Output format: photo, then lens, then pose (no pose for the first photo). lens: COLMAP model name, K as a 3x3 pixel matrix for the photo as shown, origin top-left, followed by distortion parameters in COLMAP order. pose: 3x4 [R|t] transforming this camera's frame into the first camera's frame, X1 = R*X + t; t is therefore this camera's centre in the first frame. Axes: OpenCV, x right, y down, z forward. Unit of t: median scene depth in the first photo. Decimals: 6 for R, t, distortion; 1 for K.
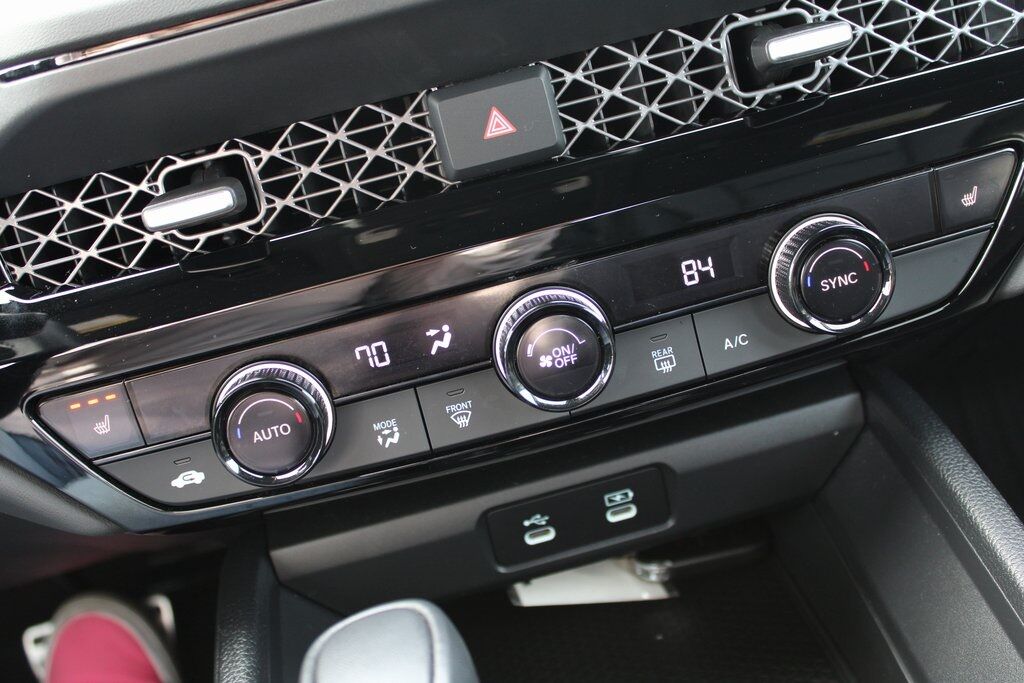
lens RADIAL K [[1183.3, 0, 516.4], [0, 1183.3, 340.5], [0, 0, 1]] dist [-0.068433, 0.000000]
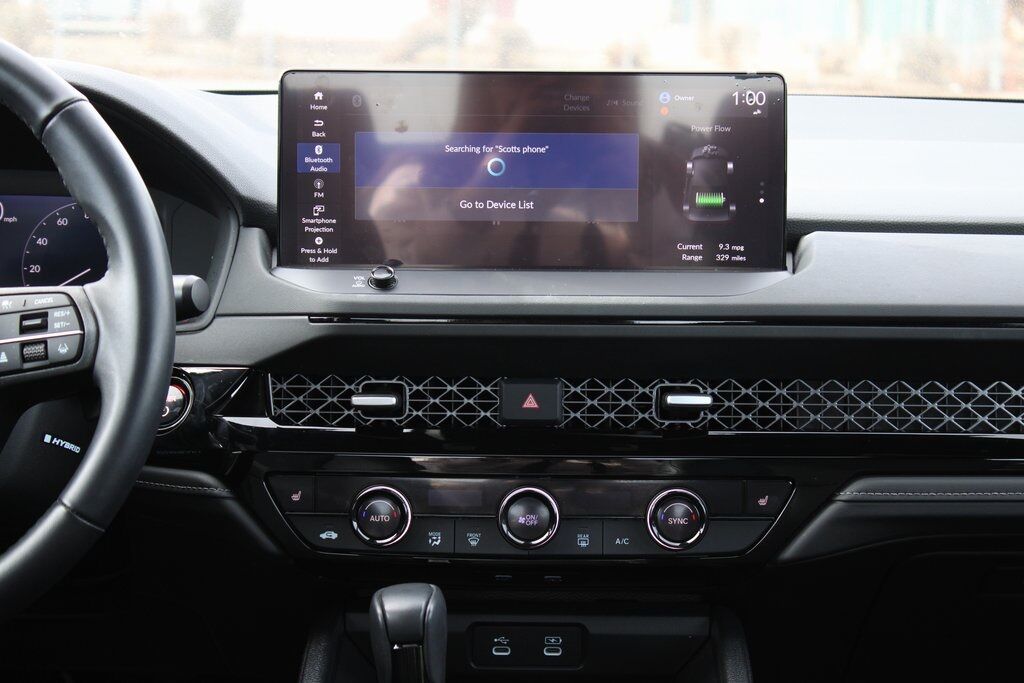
lens RADIAL K [[1997.7, 0, 522.1], [0, 1997.7, 379.7], [0, 0, 1]] dist [0.123038, 0.000000]
pose [[0.961612, 0.247242, -0.119057, 0.355138], [-0.268701, 0.936424, -0.225632, 0.536672], [0.055702, 0.248961, 0.966910, -2.231626]]
